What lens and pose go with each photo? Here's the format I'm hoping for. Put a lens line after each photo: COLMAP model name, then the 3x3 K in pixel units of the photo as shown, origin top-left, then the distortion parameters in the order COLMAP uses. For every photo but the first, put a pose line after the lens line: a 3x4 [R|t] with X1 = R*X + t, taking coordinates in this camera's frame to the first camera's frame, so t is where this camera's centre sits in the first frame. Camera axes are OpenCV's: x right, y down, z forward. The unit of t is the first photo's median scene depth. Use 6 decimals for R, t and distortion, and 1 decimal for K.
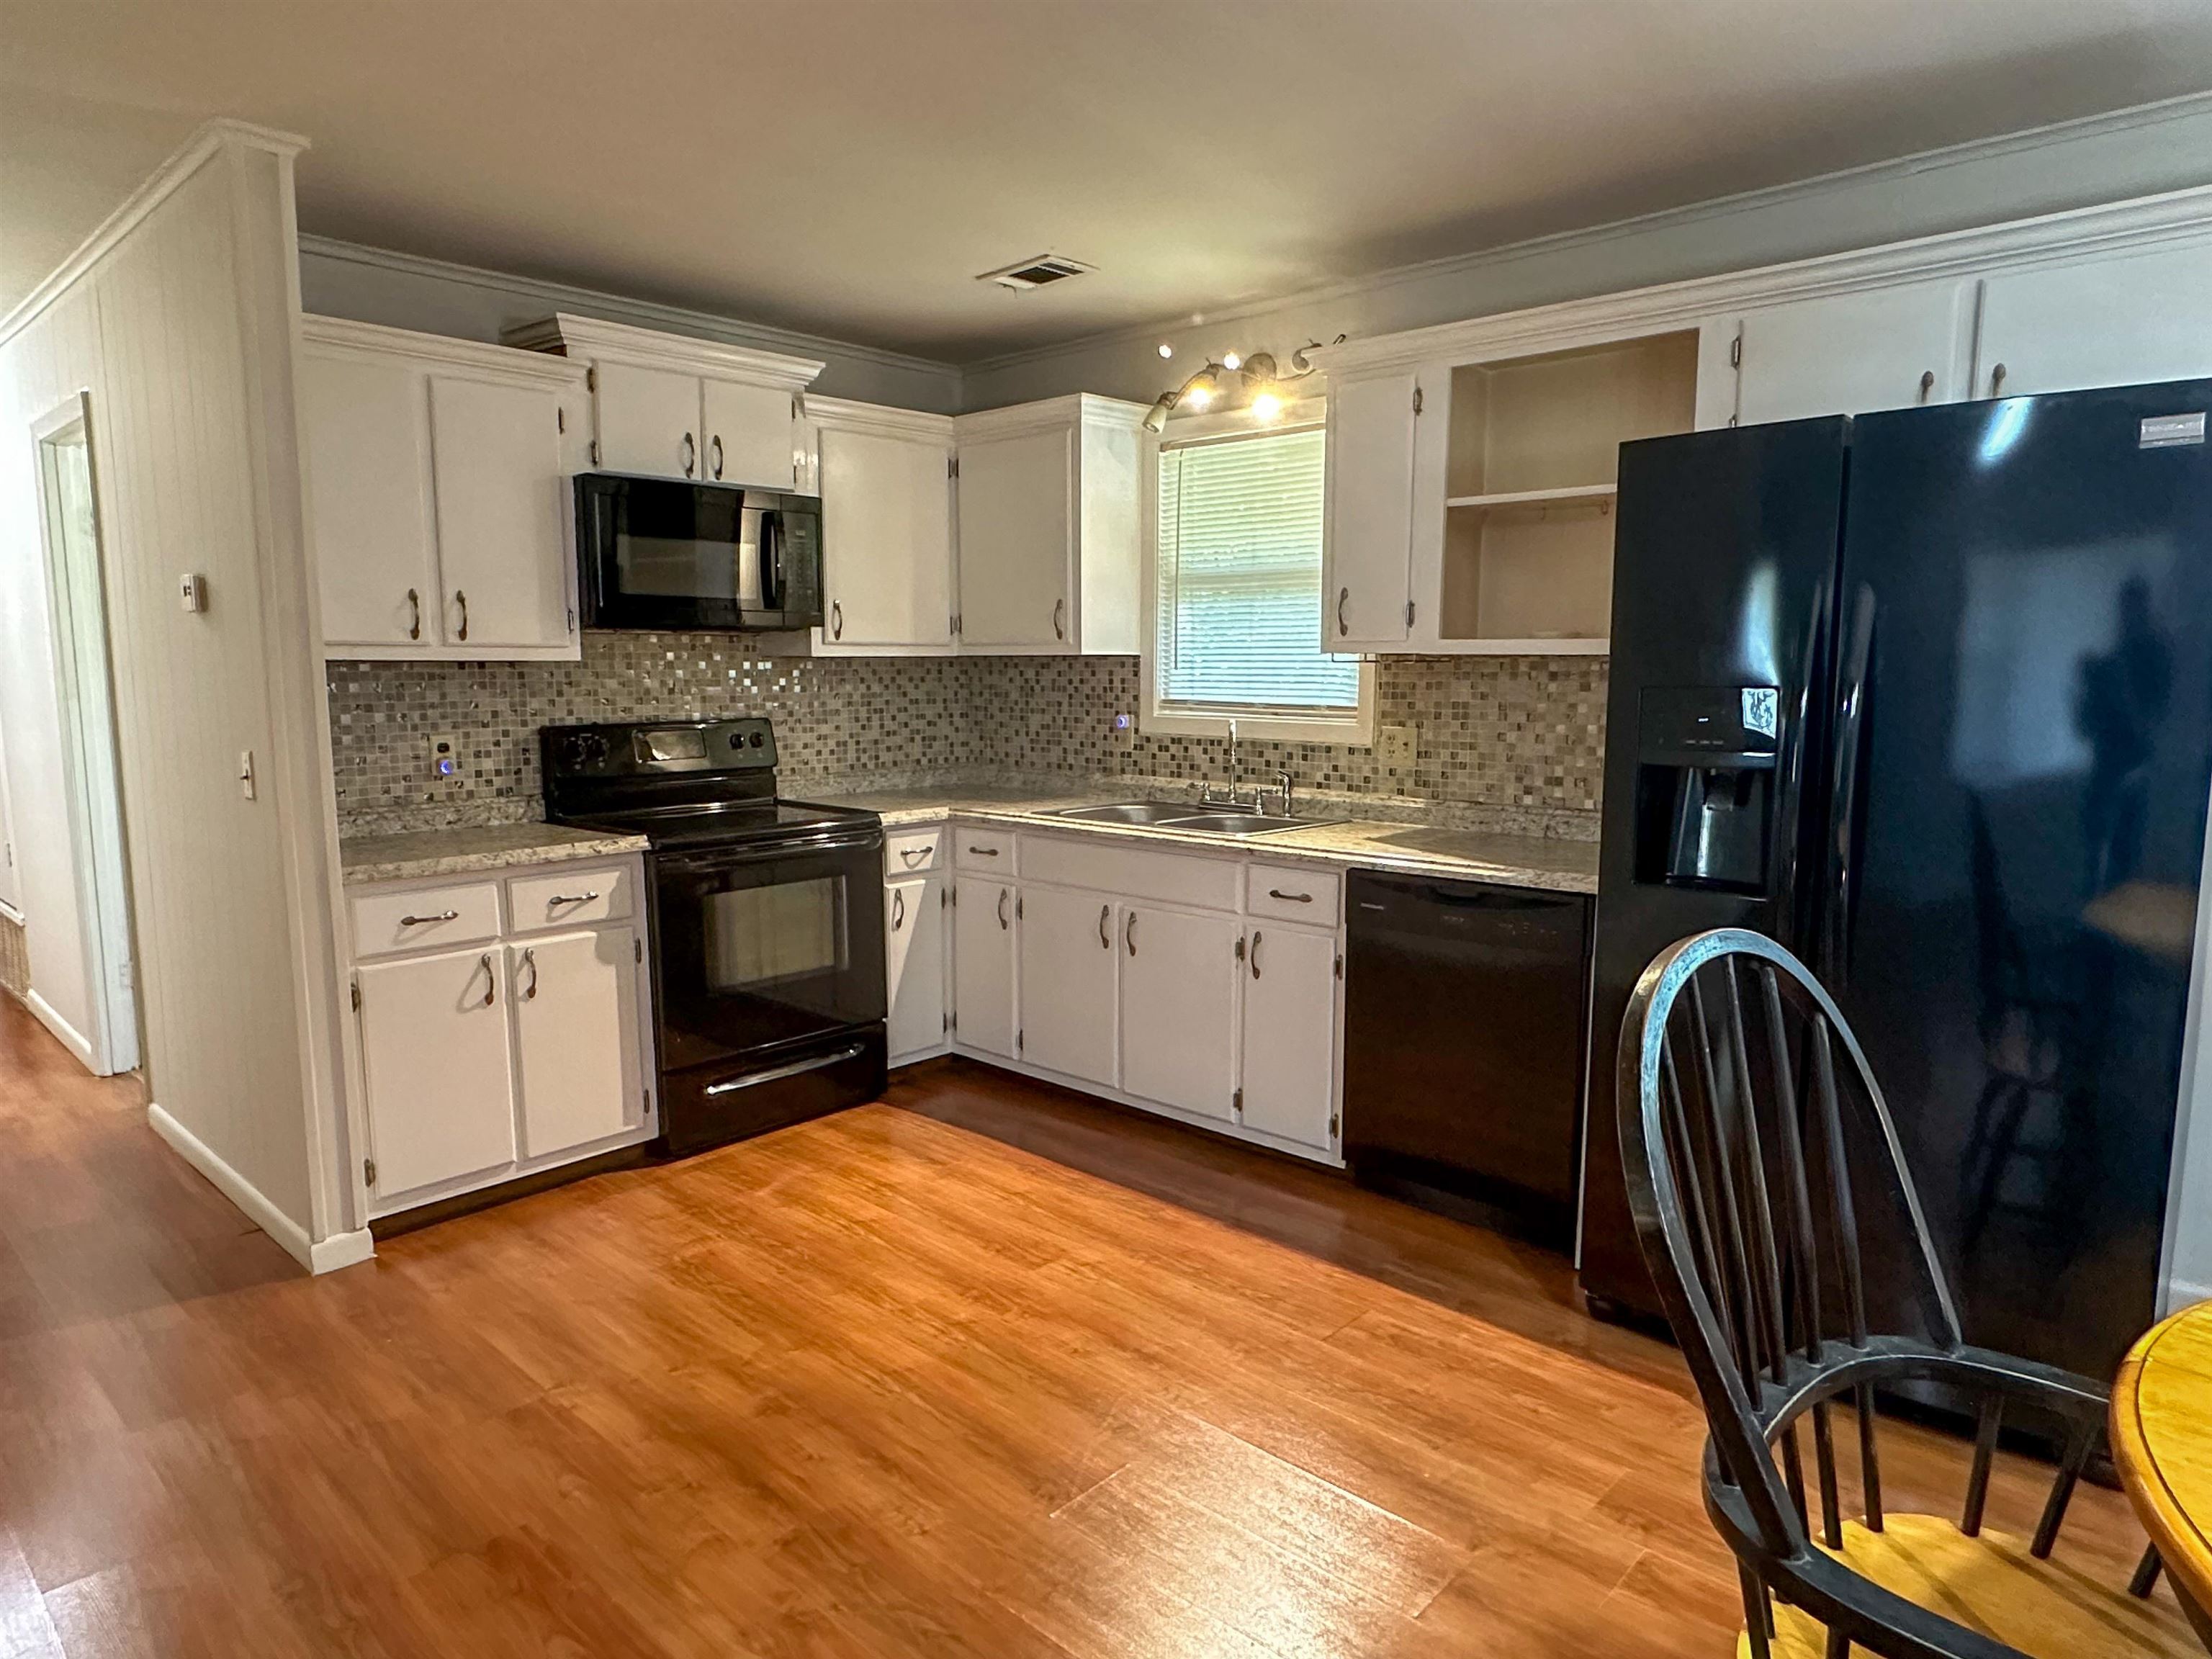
lens RADIAL K [[1340.1, 0, 1091.2], [0, 1340.1, 844.5], [0, 0, 1]] dist [-0.003062, -0.000300]
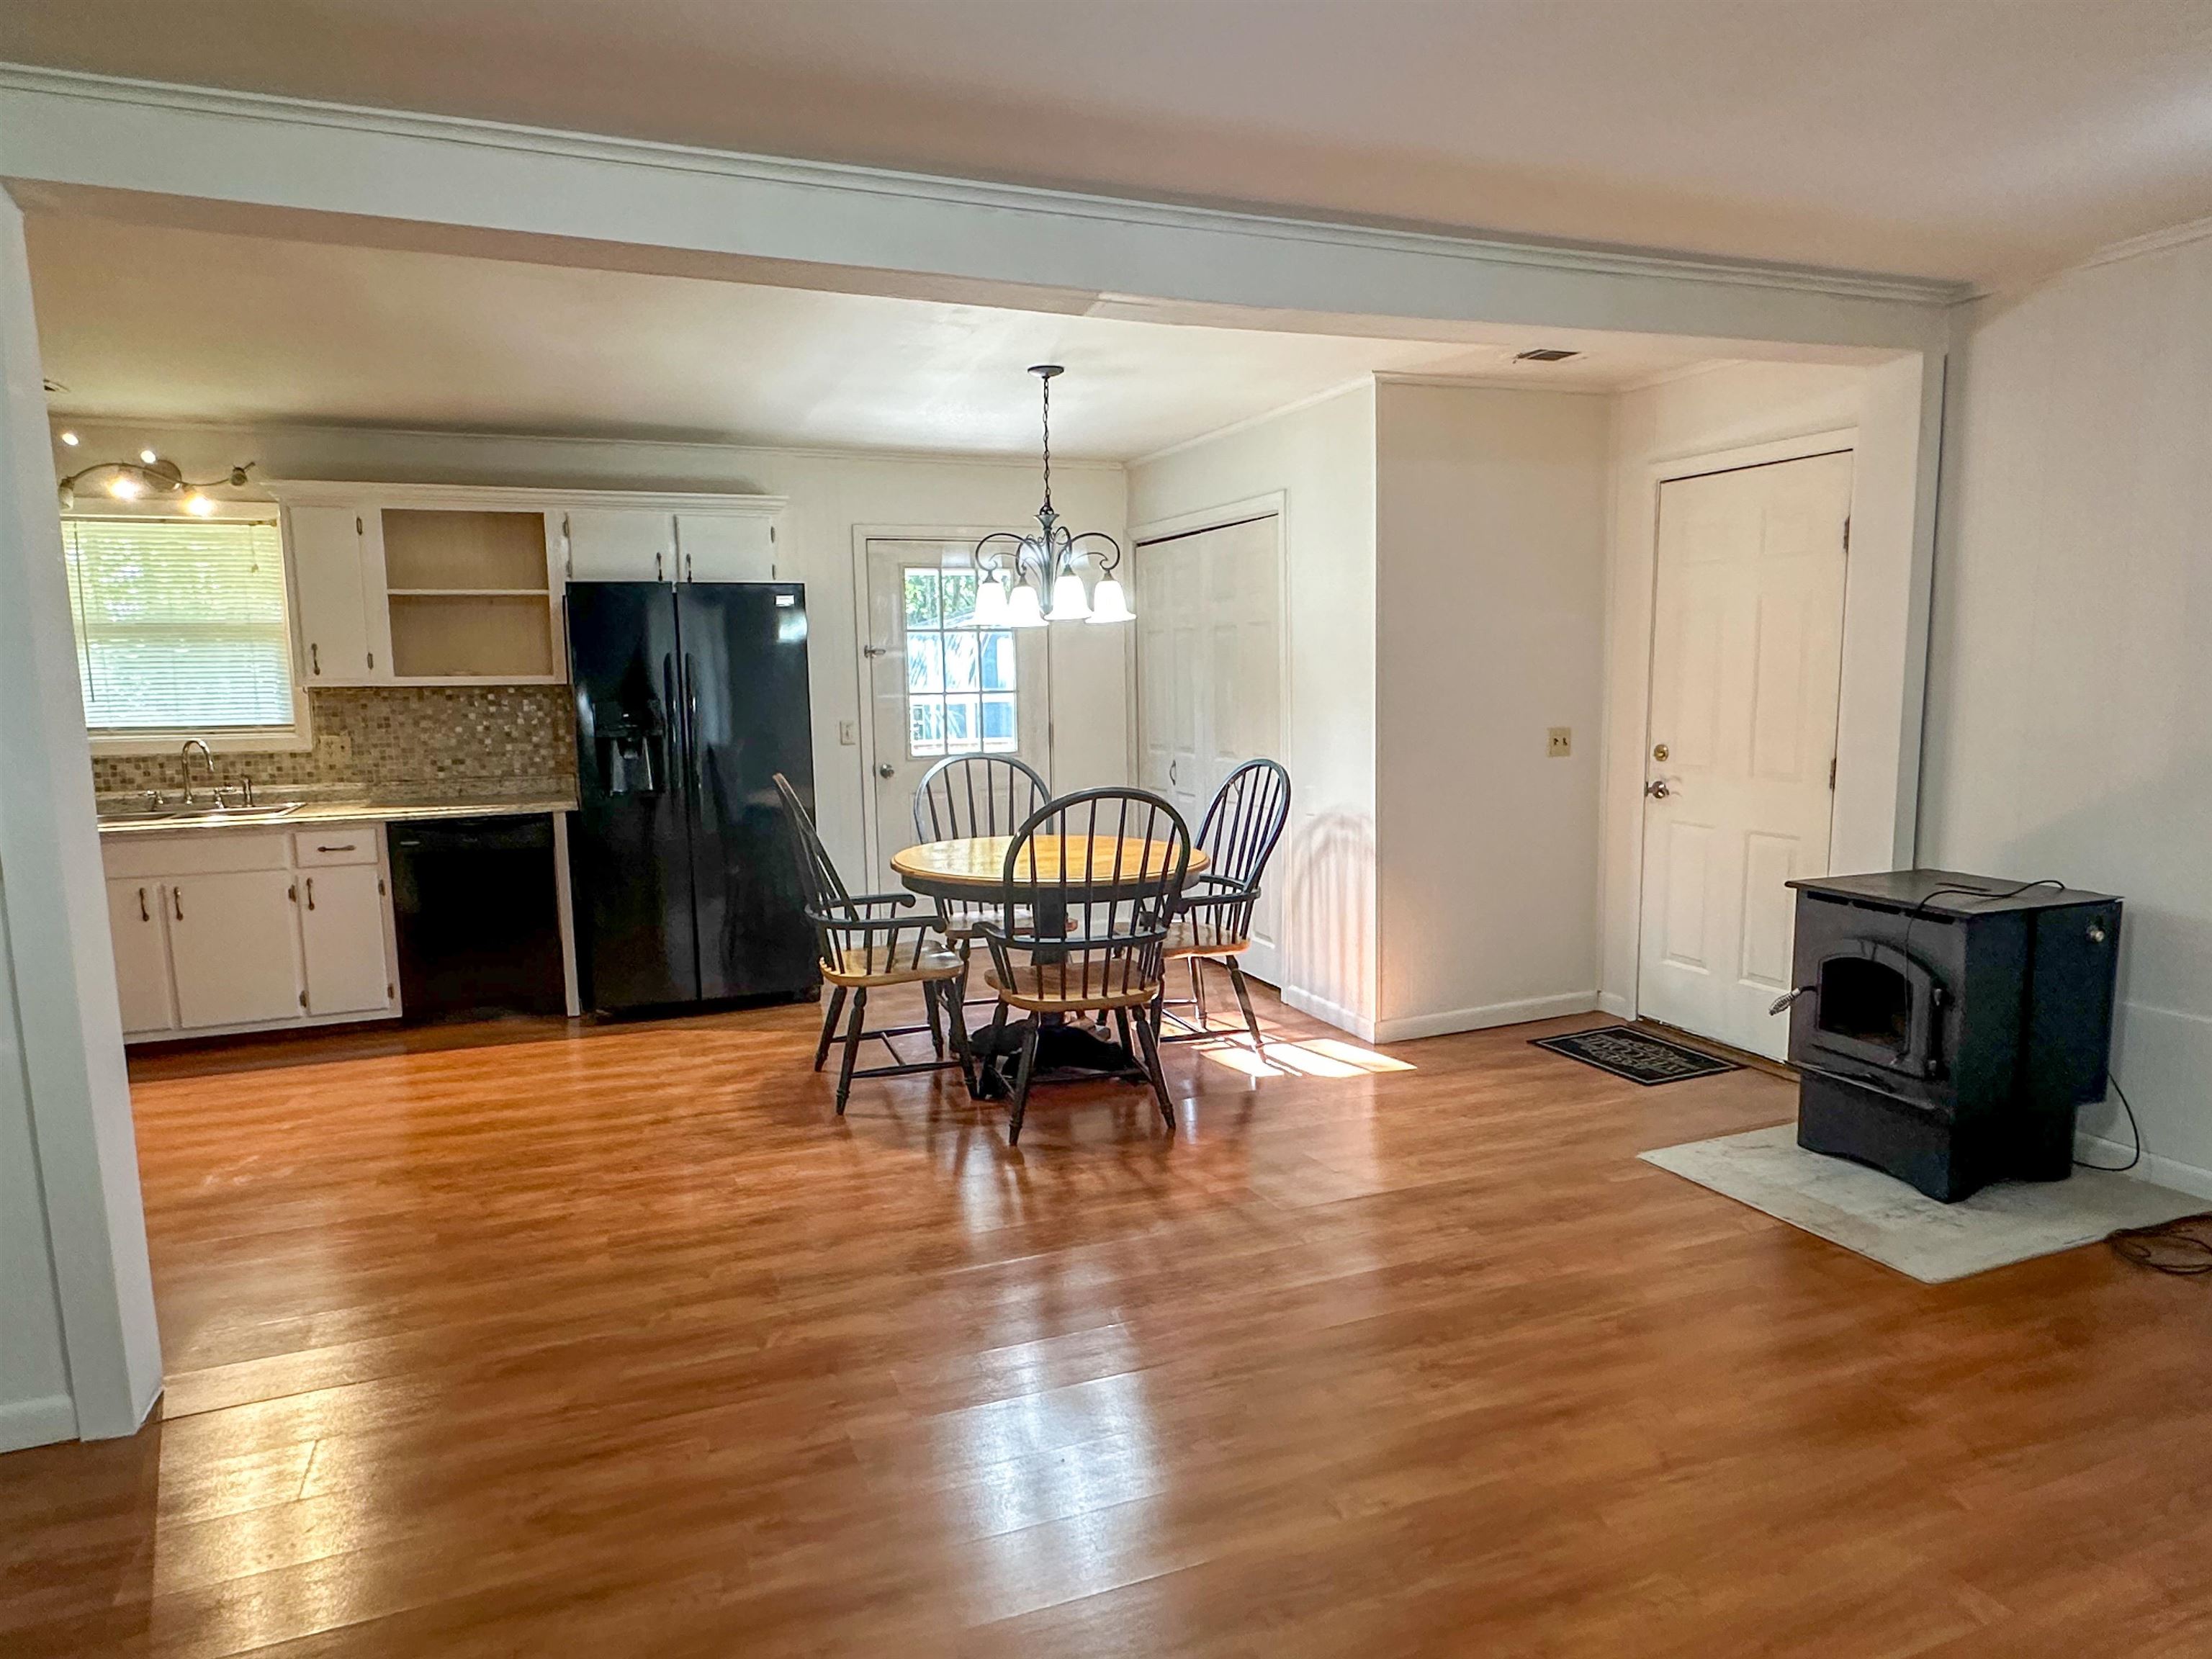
lens RADIAL K [[1340.1, 0, 1091.2], [0, 1340.1, 844.5], [0, 0, 1]] dist [-0.003062, -0.000300]
pose [[0.429438, -0.128687, 0.893881, -0.722968], [0.137808, 0.987542, 0.075965, 0.031716], [-0.892520, 0.090562, 0.441822, -0.365985]]
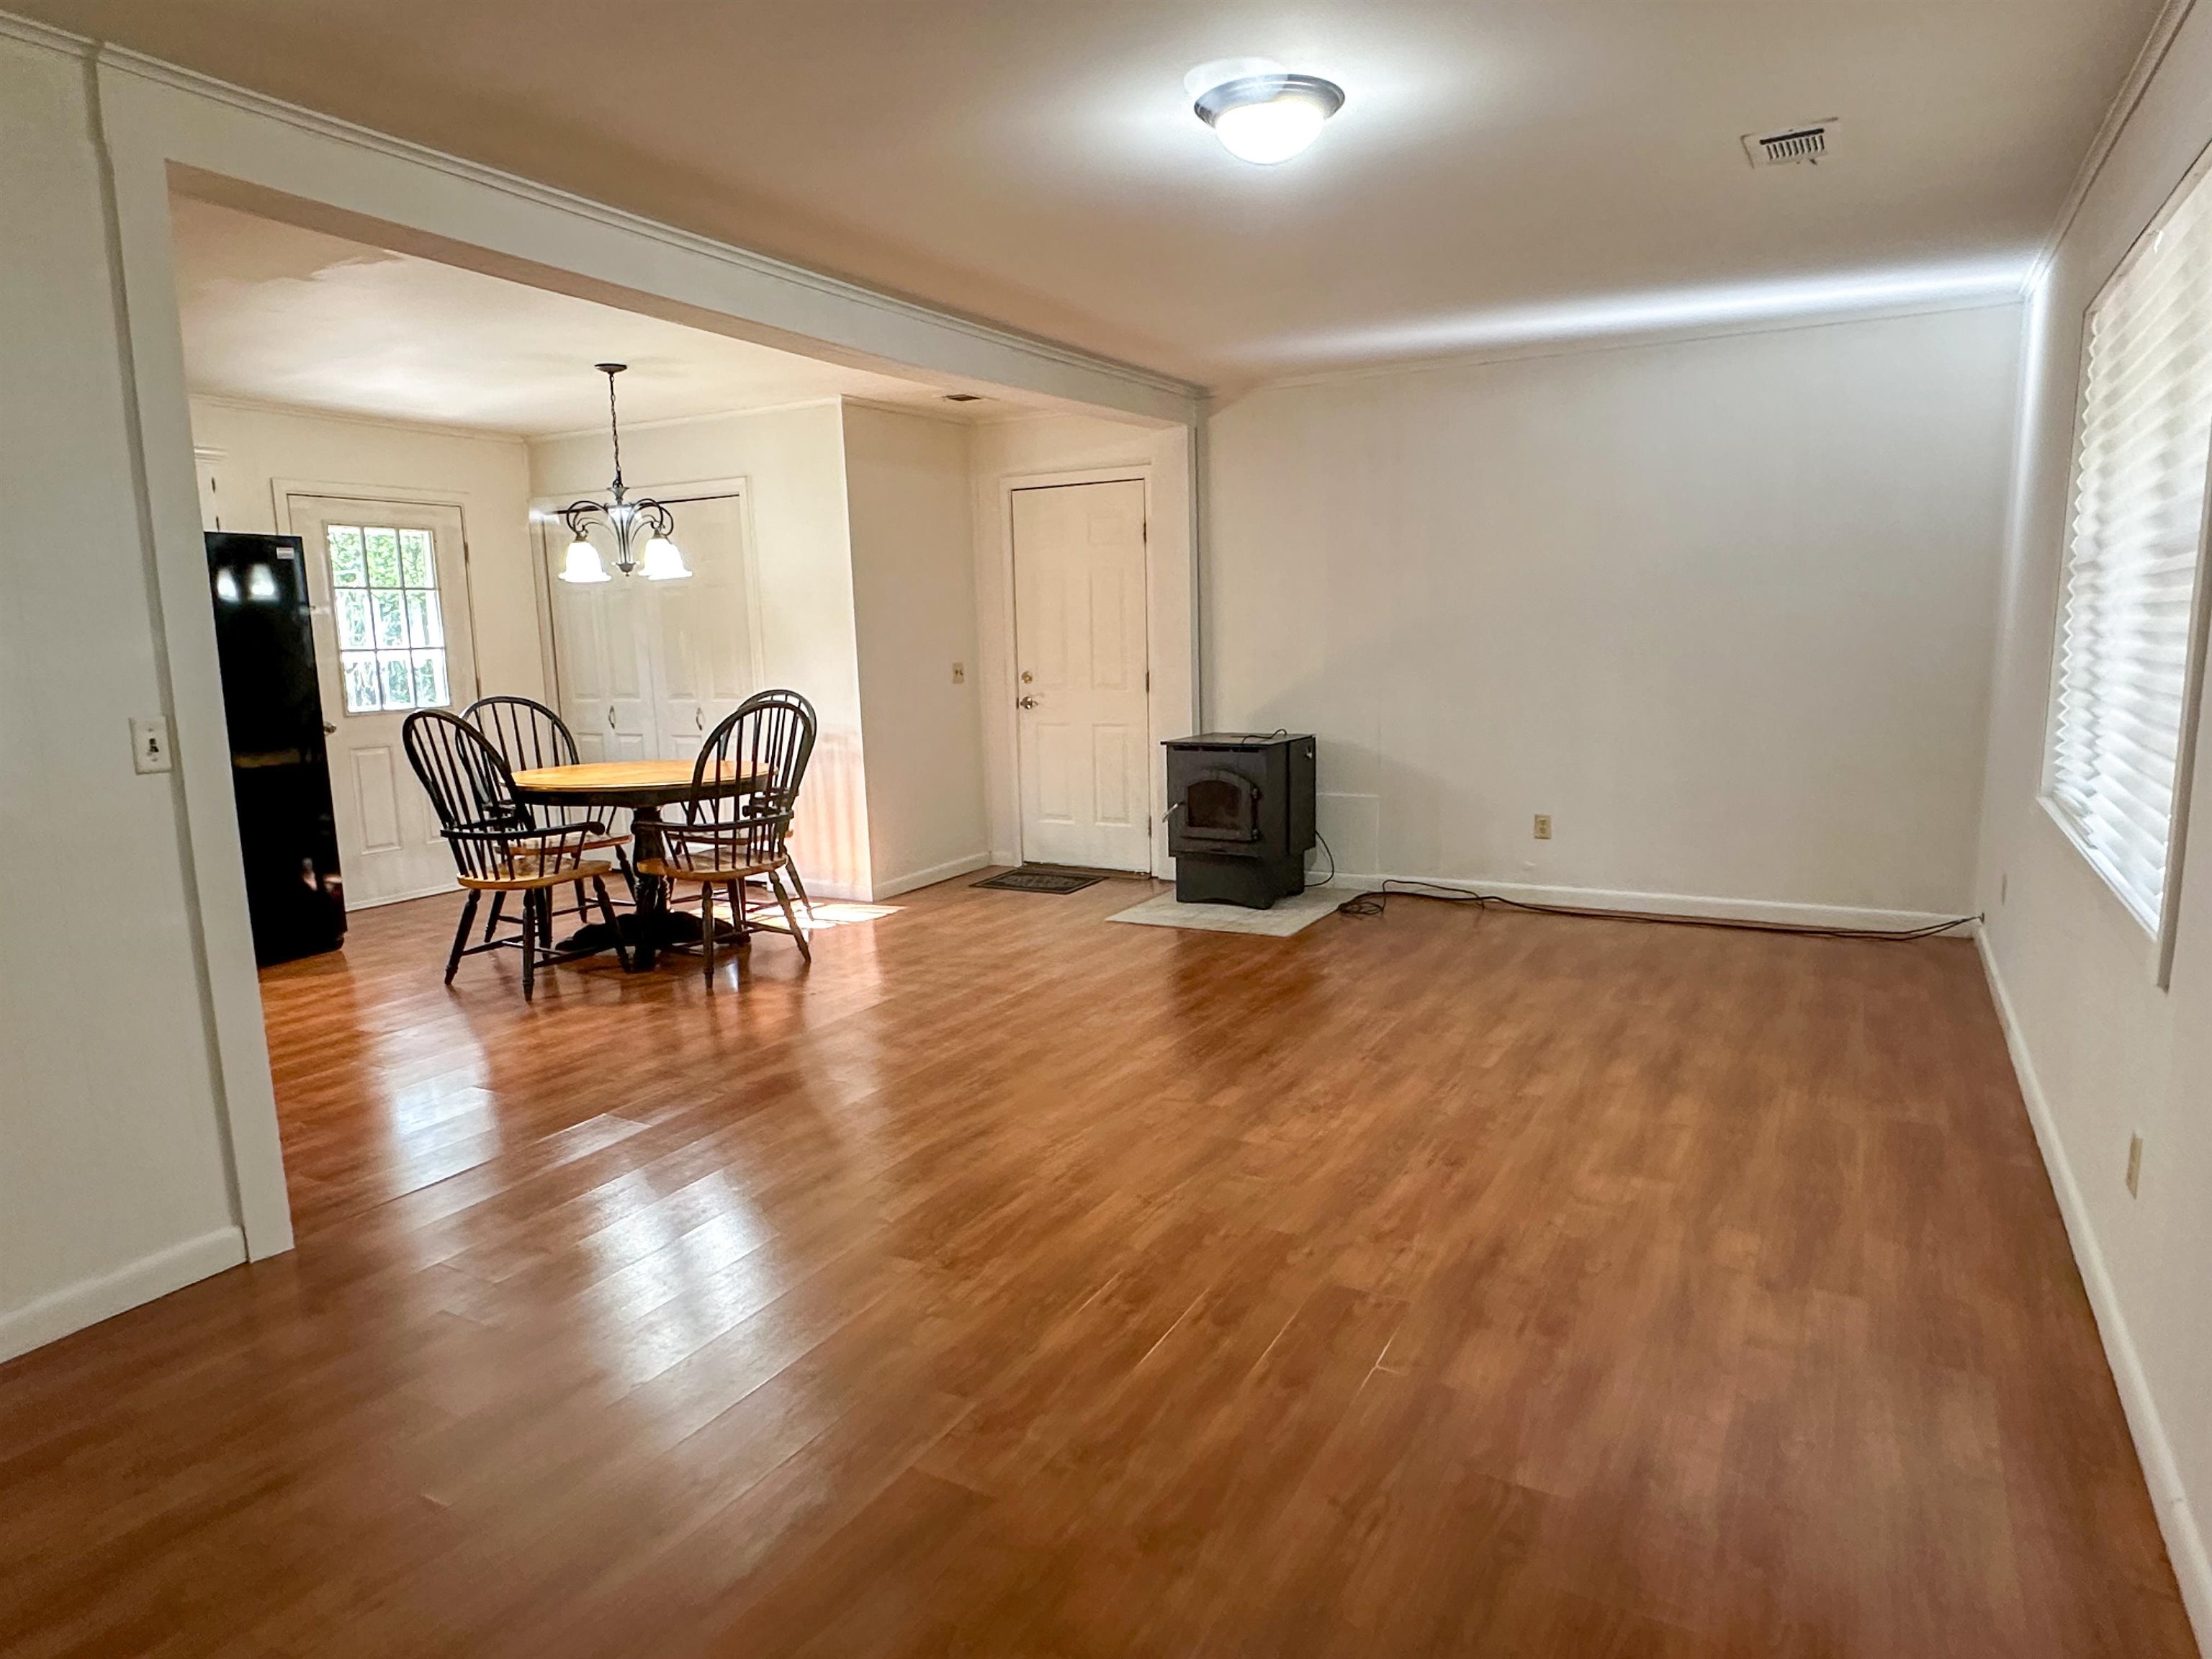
lens RADIAL K [[1340.1, 0, 1091.2], [0, 1340.1, 844.5], [0, 0, 1]] dist [-0.003062, -0.000300]
pose [[-0.230577, -0.151011, 0.961265, -1.172623], [0.153389, 0.969892, 0.189159, 0.004927], [-0.960888, 0.191063, -0.200471, 0.032638]]
